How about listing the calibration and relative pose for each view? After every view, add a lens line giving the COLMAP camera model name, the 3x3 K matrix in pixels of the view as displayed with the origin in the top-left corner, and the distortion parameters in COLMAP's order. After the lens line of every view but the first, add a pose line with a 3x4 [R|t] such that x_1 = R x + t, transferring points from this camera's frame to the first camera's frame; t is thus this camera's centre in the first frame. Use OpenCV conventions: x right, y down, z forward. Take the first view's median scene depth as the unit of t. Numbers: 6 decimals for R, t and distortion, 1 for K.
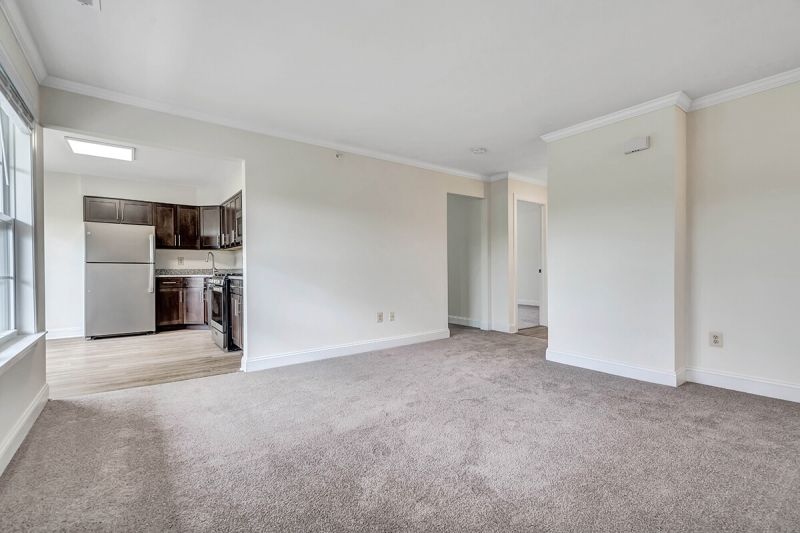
lens RADIAL K [[359.9, 0, 396.7], [0, 359.9, 269.8], [0, 0, 1]] dist [0.000490, -0.000011]
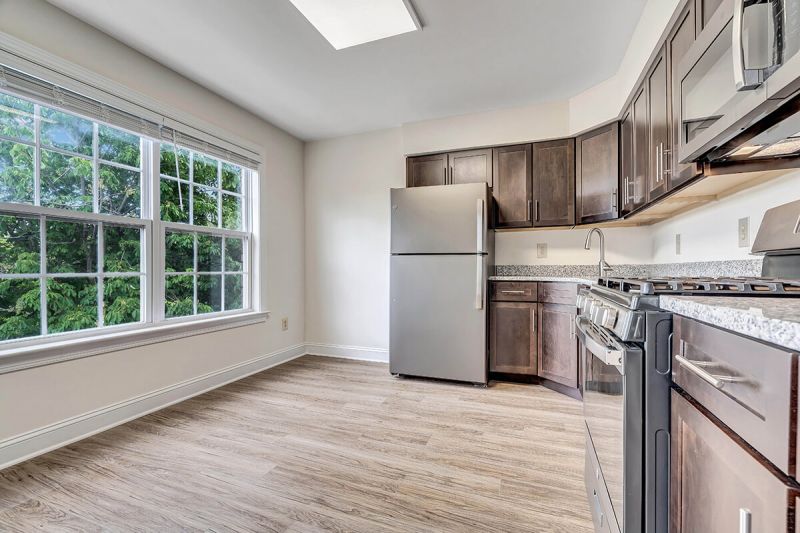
lens RADIAL K [[359.9, 0, 395.9], [0, 359.9, 268.5], [0, 0, 1]] dist [0.000490, -0.000011]
pose [[0.534775, 0.010769, -0.844926, -0.279613], [-0.008788, 0.999936, 0.007183, 0.000354], [0.844949, 0.003584, 0.534835, 0.569669]]
